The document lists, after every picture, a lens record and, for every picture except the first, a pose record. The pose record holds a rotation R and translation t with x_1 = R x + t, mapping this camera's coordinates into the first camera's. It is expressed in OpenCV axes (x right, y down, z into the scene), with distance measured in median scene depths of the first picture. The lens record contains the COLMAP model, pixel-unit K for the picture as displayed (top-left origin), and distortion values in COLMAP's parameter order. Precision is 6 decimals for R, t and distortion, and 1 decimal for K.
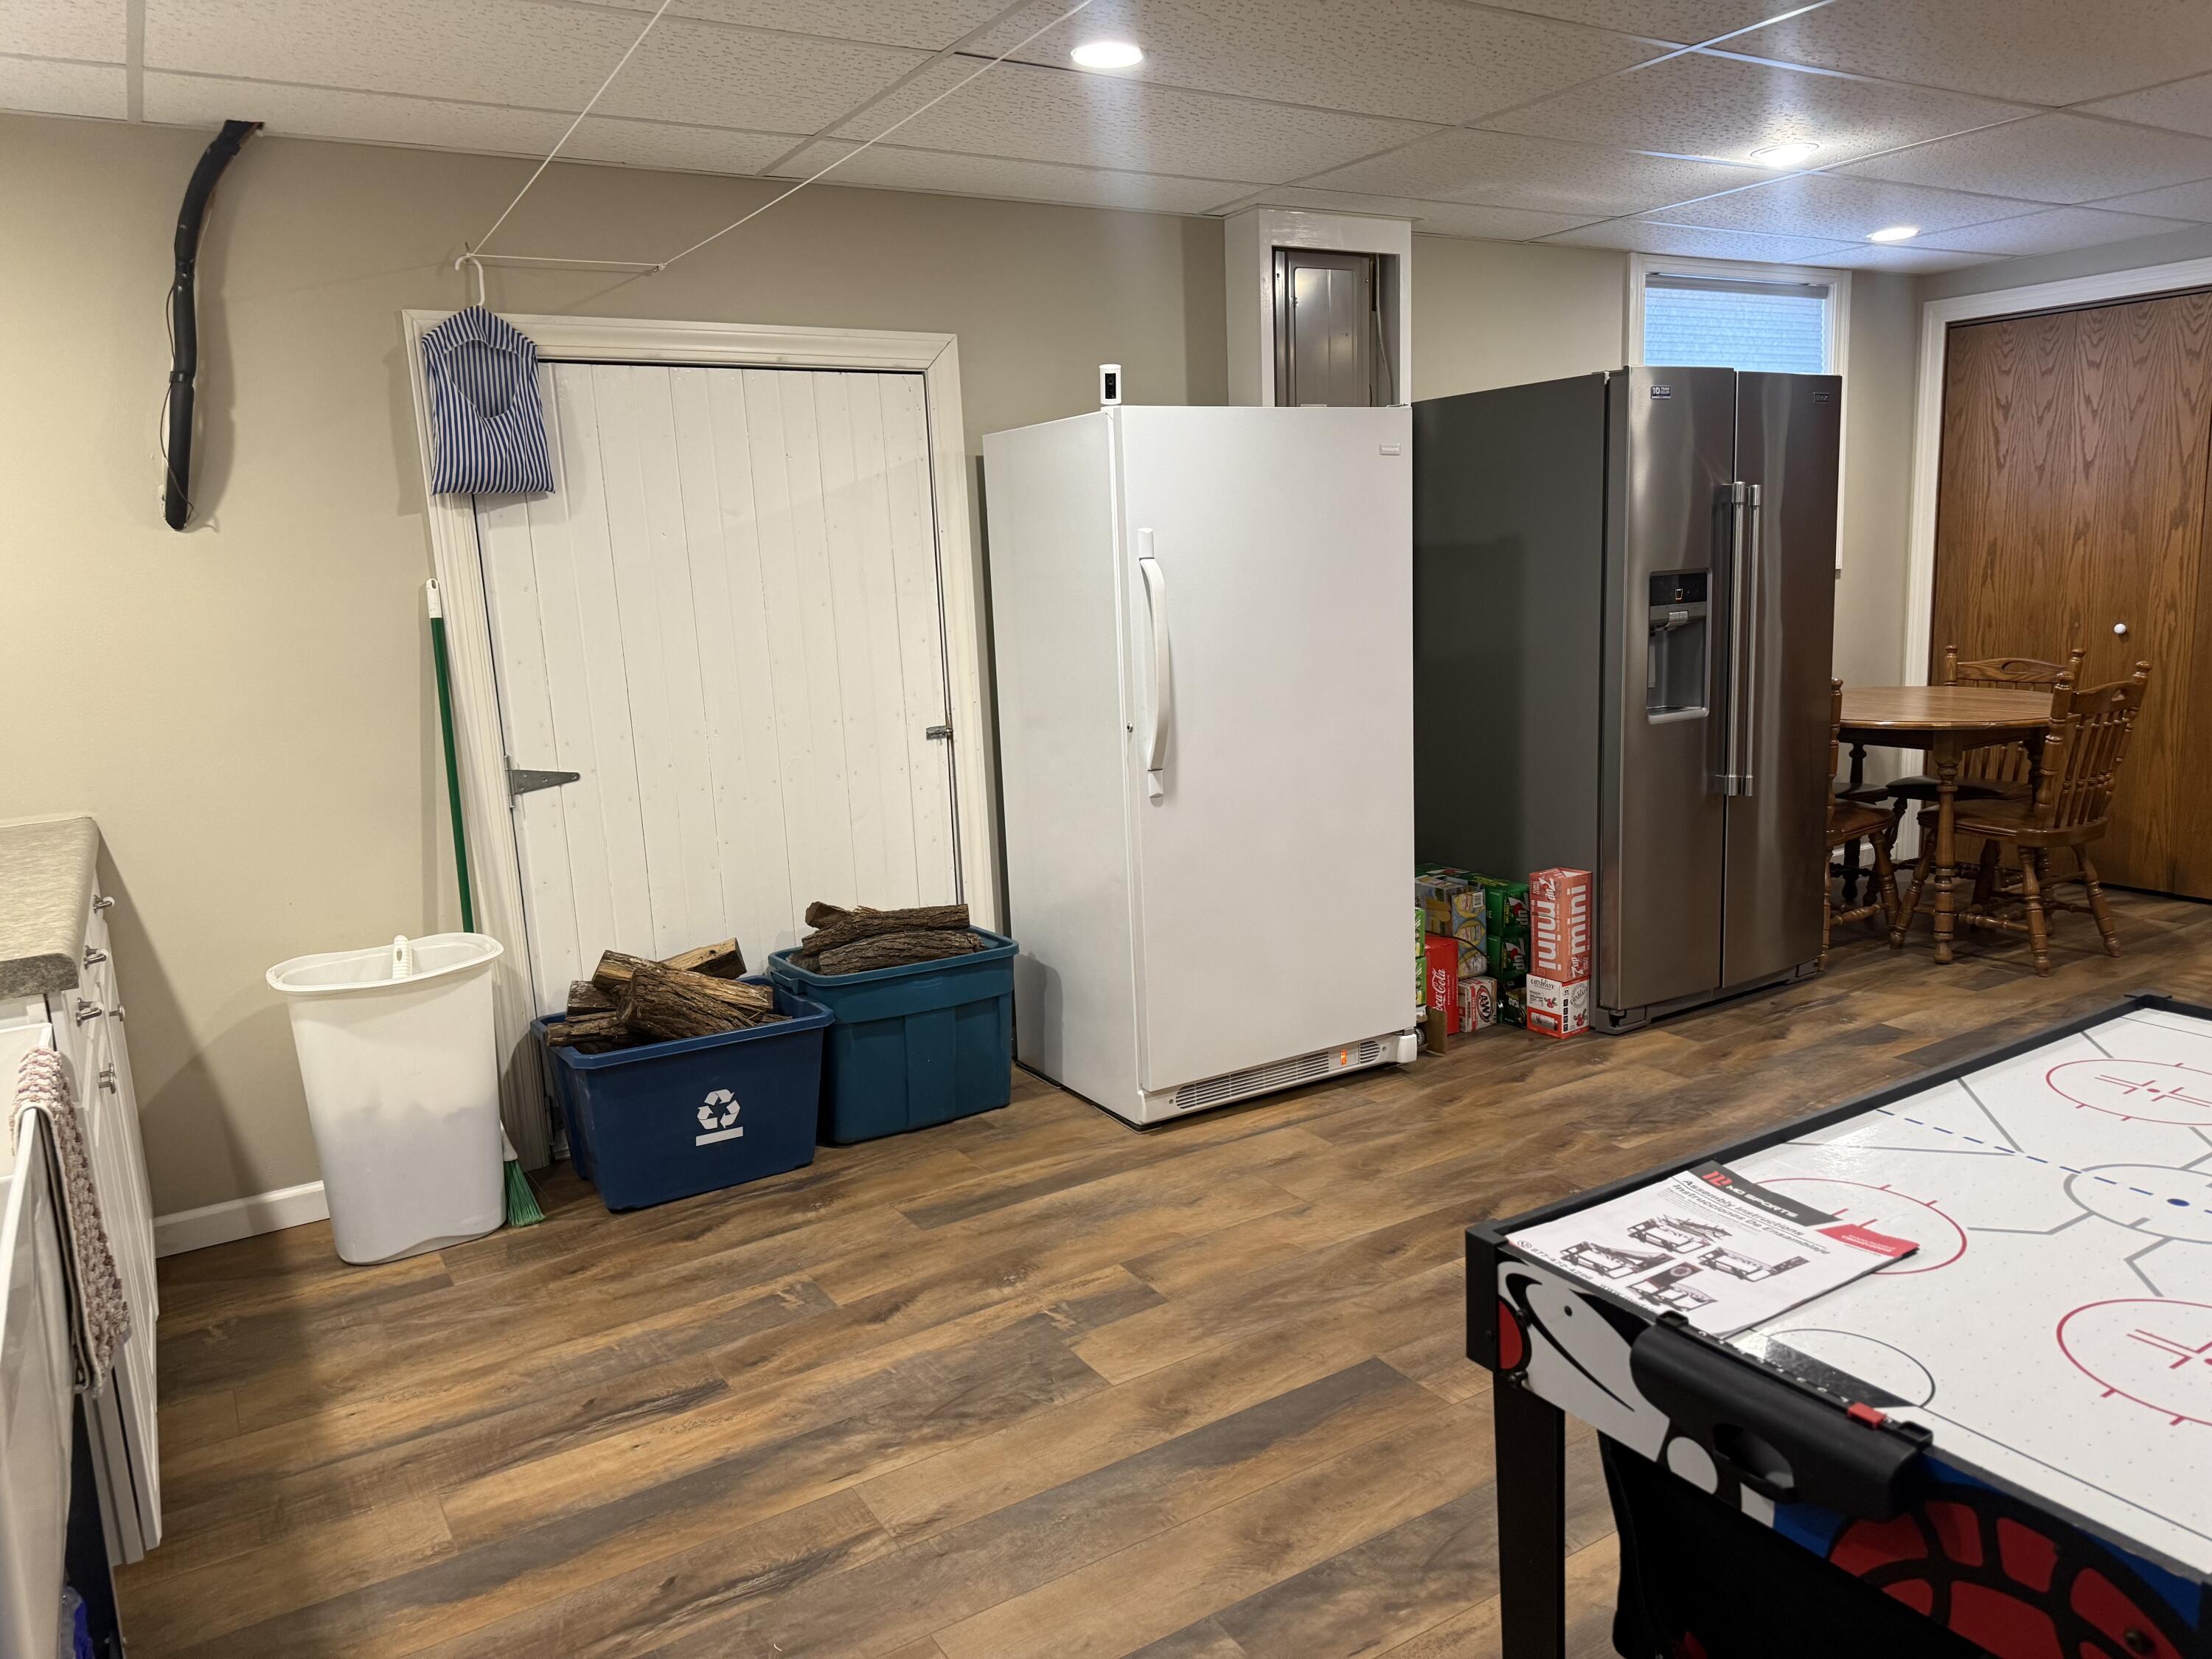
lens RADIAL K [[1562.2, 0, 1105.2], [0, 1562.2, 825.9], [0, 0, 1]] dist [0.008257, -0.000192]
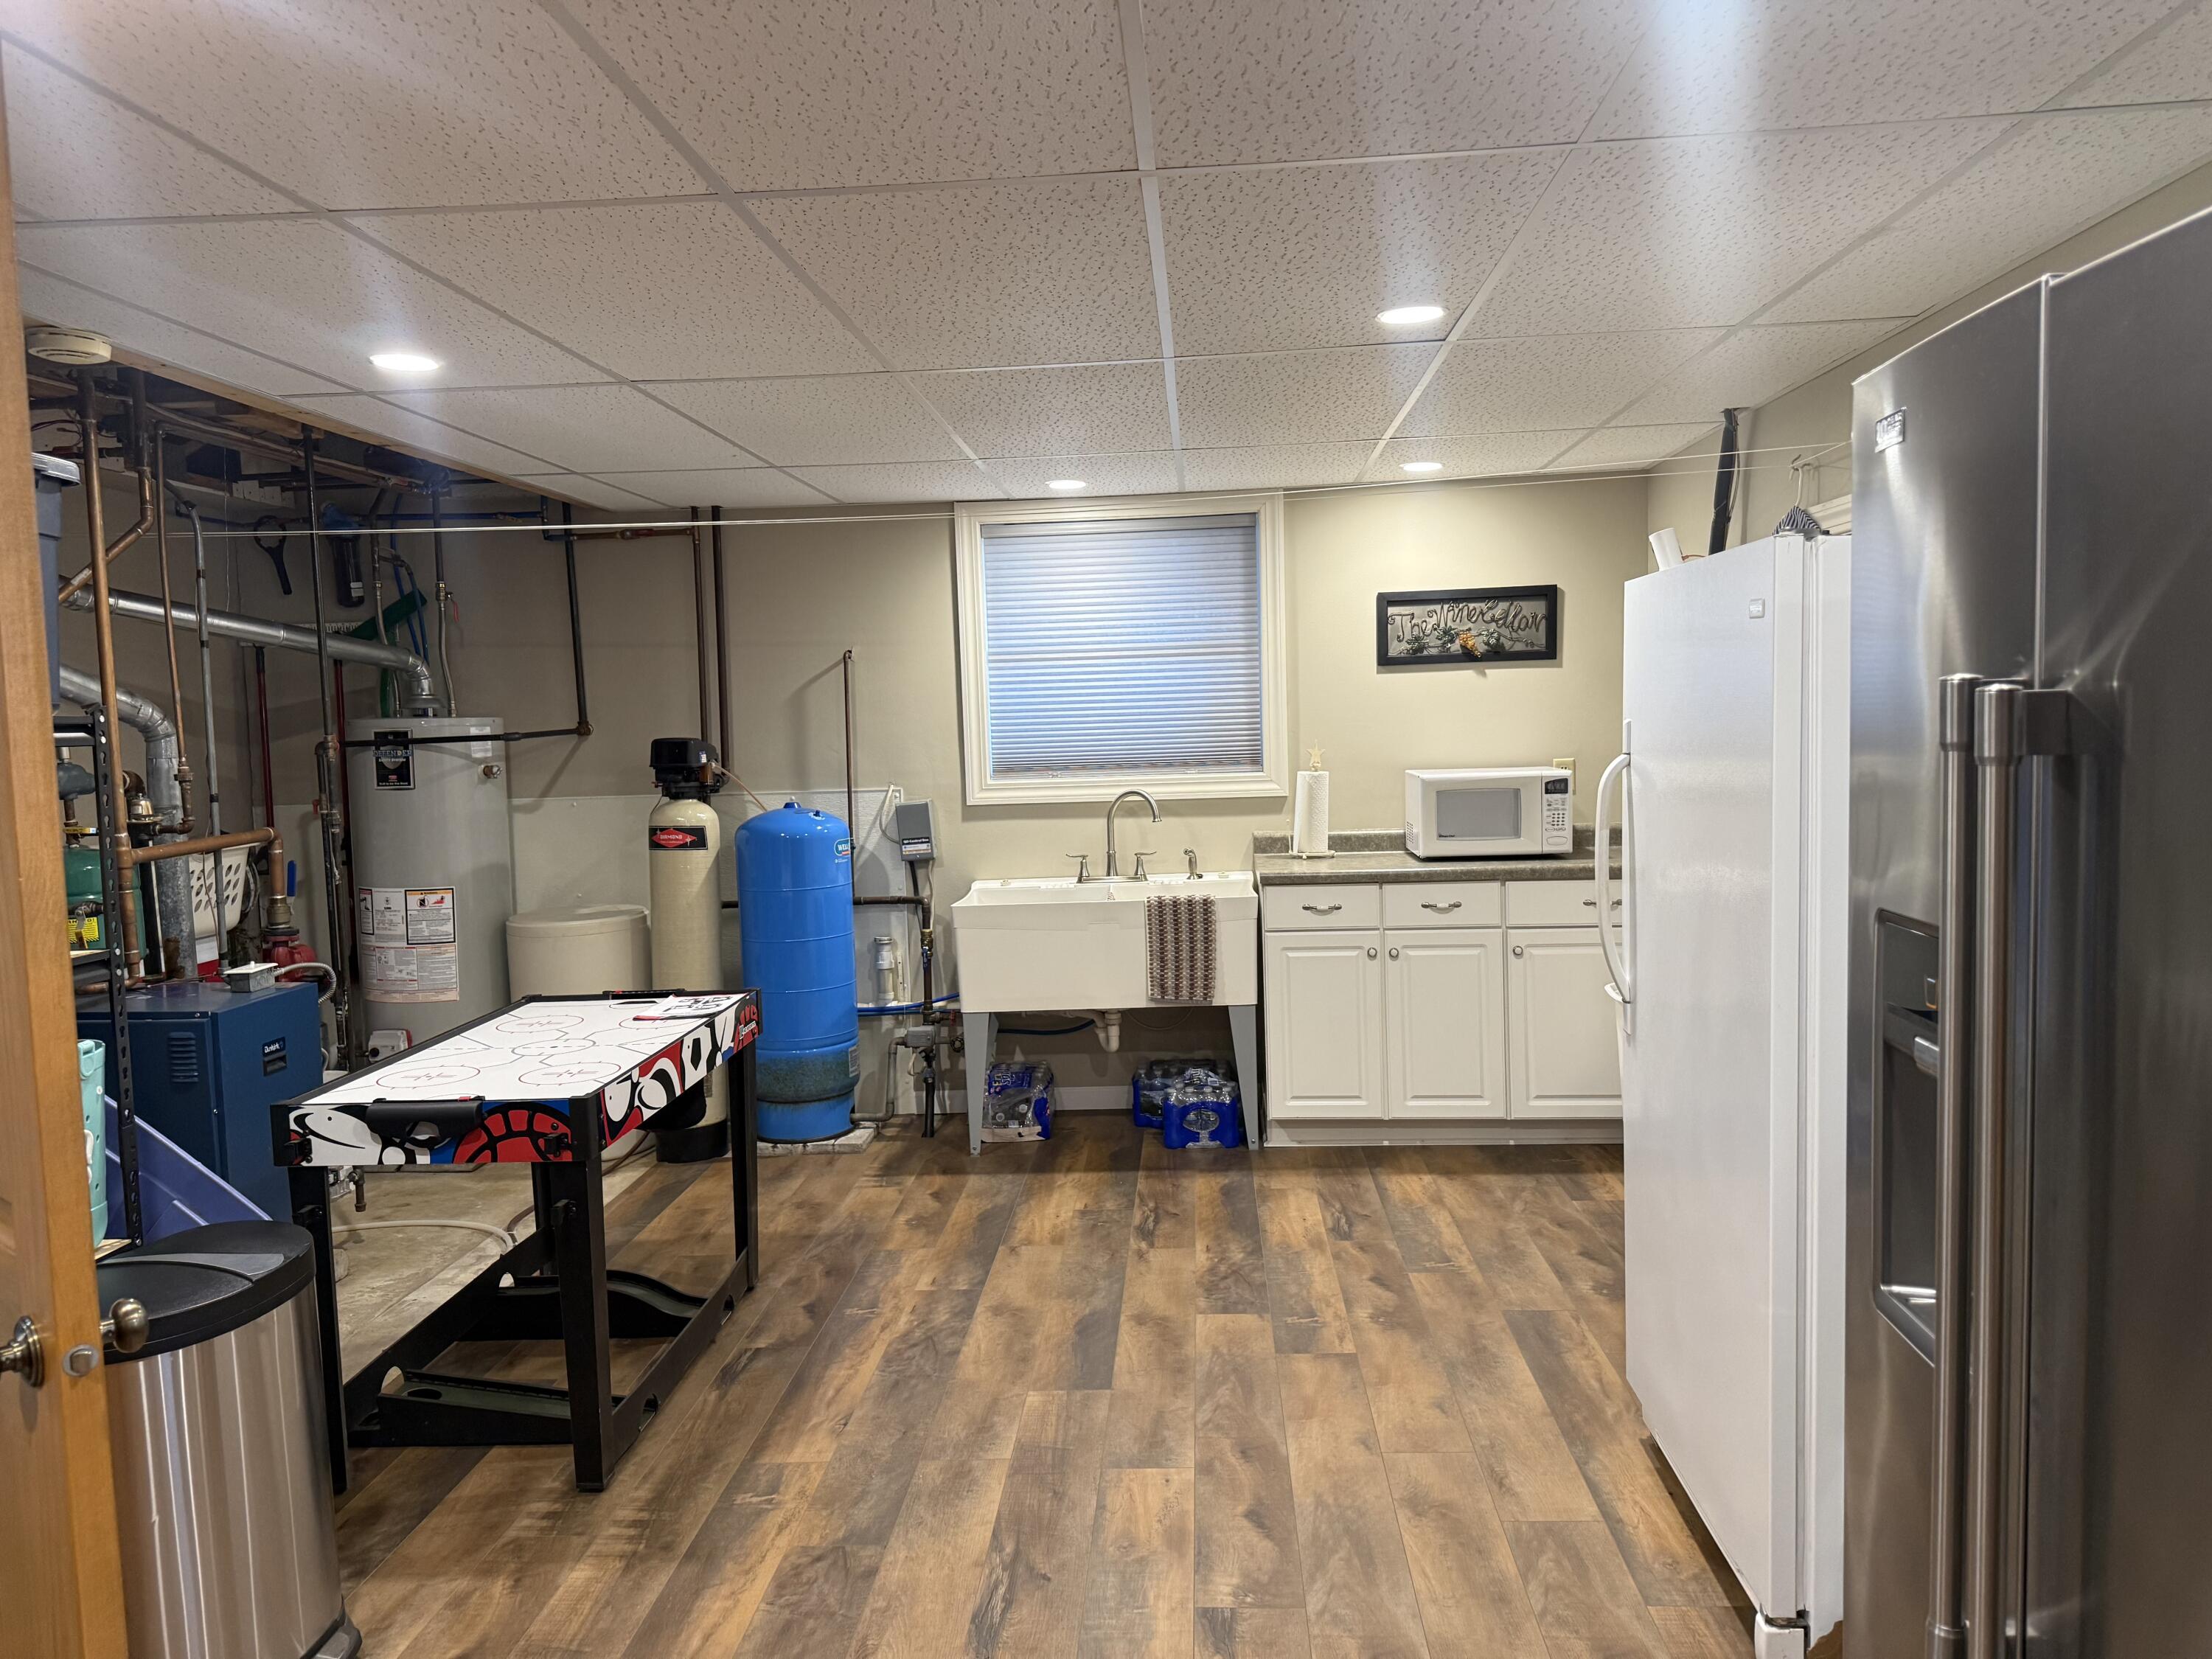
lens RADIAL K [[1562.2, 0, 1106.2], [0, 1562.2, 828.0], [0, 0, 1]] dist [0.008257, -0.000192]
pose [[-0.572341, 0.124184, -0.810558, 1.082493], [-0.093956, 0.972025, 0.215266, -0.355508], [0.814615, 0.199363, -0.544662, 1.505941]]
